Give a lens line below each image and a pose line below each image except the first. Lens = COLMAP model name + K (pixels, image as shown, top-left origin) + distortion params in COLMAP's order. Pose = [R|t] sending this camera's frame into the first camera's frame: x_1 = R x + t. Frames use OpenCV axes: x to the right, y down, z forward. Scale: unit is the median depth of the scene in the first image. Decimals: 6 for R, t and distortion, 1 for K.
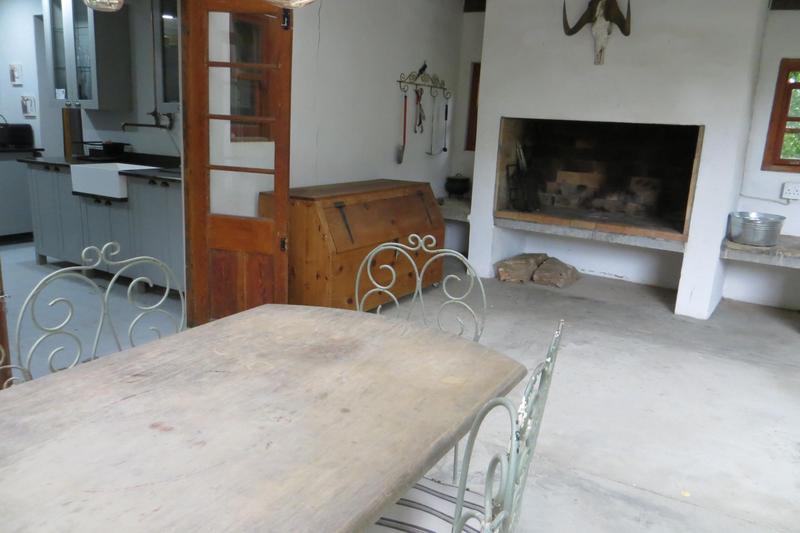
lens RADIAL K [[597.6, 0, 399.8], [0, 597.6, 264.0], [0, 0, 1]] dist [0.007583, 0.002556]
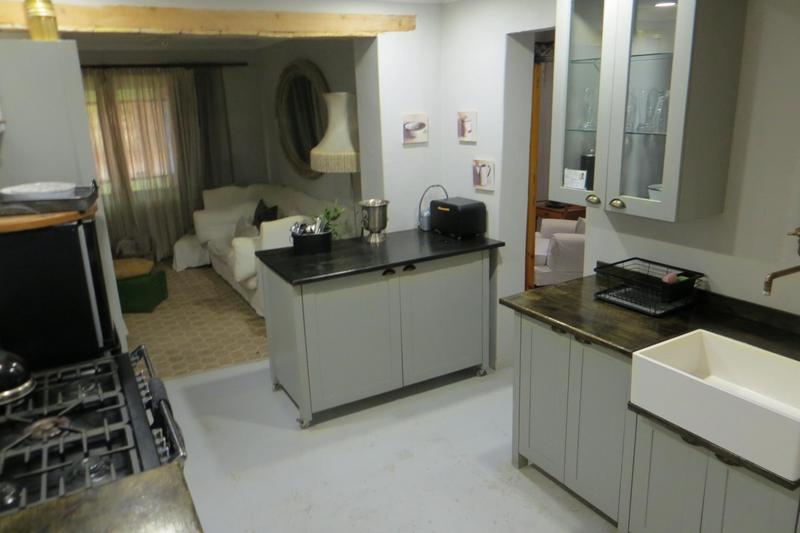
lens RADIAL K [[597.6, 0, 399.6], [0, 597.6, 266.2], [0, 0, 1]] dist [0.007583, 0.002556]
pose [[0.869220, 0.057342, -0.491089, -0.374722], [-0.033996, 0.997833, 0.056338, -0.198165], [0.493255, -0.032275, 0.869286, 0.388850]]
